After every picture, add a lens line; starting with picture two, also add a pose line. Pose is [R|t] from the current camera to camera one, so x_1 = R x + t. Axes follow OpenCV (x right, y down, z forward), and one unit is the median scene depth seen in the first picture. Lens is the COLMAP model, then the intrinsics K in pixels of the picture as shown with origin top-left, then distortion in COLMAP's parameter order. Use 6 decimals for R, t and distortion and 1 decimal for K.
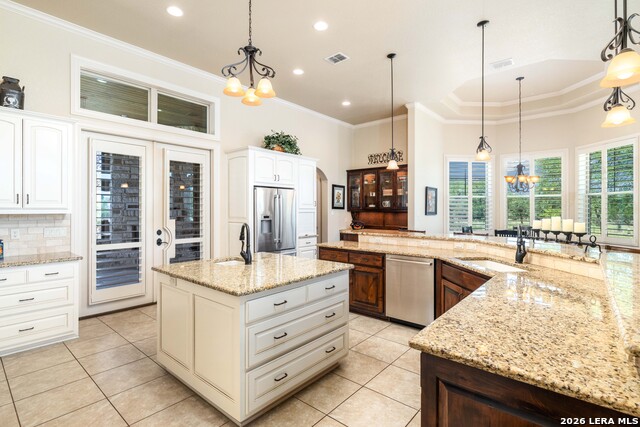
lens RADIAL K [[310.3, 0, 321.2], [0, 310.3, 208.9], [0, 0, 1]] dist [0.000825, 0.000085]
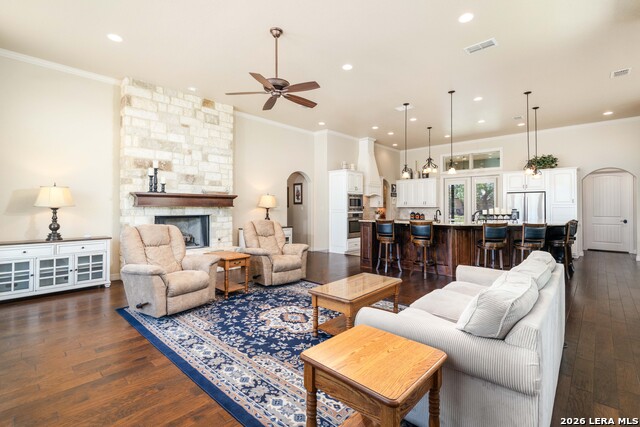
lens RADIAL K [[297.3, 0, 299.2], [0, 297.3, 206.3], [0, 0, 1]] dist [0.001497, -0.000044]
pose [[-0.080422, -0.002132, -0.996759, 2.289244], [-0.006541, 0.999977, -0.001611, 0.016657], [0.996739, 0.006390, -0.080434, -0.170396]]
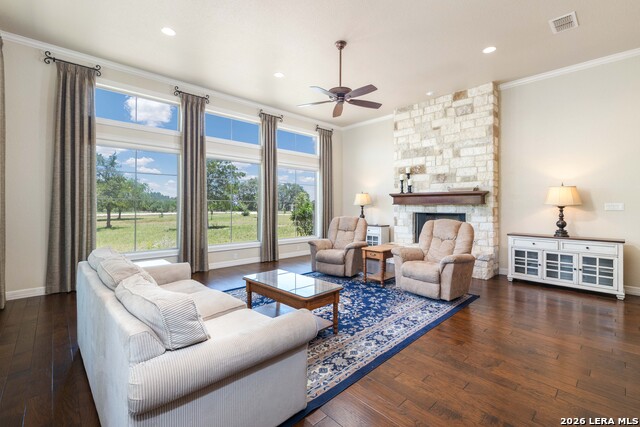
lens RADIAL K [[281.7, 0, 324.7], [0, 281.7, 205.3], [0, 0, 1]] dist [-0.001374, -0.000162]
pose [[-0.996279, 0.002293, 0.086161, 1.154164], [0.002731, 0.999984, 0.004967, 0.013543], [-0.086149, 0.005184, -0.996269, 0.824300]]
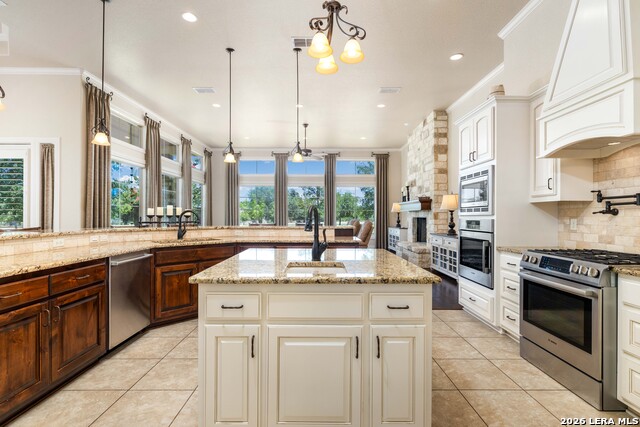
lens RADIAL K [[301.2, 0, 319.9], [0, 301.2, 205.8], [0, 0, 1]] dist [0.000913, 0.000122]
pose [[-0.662752, 0.021327, 0.748535, -0.584869], [-0.004114, 0.999476, -0.032119, 0.053327], [-0.748827, -0.024366, -0.662317, 1.097230]]
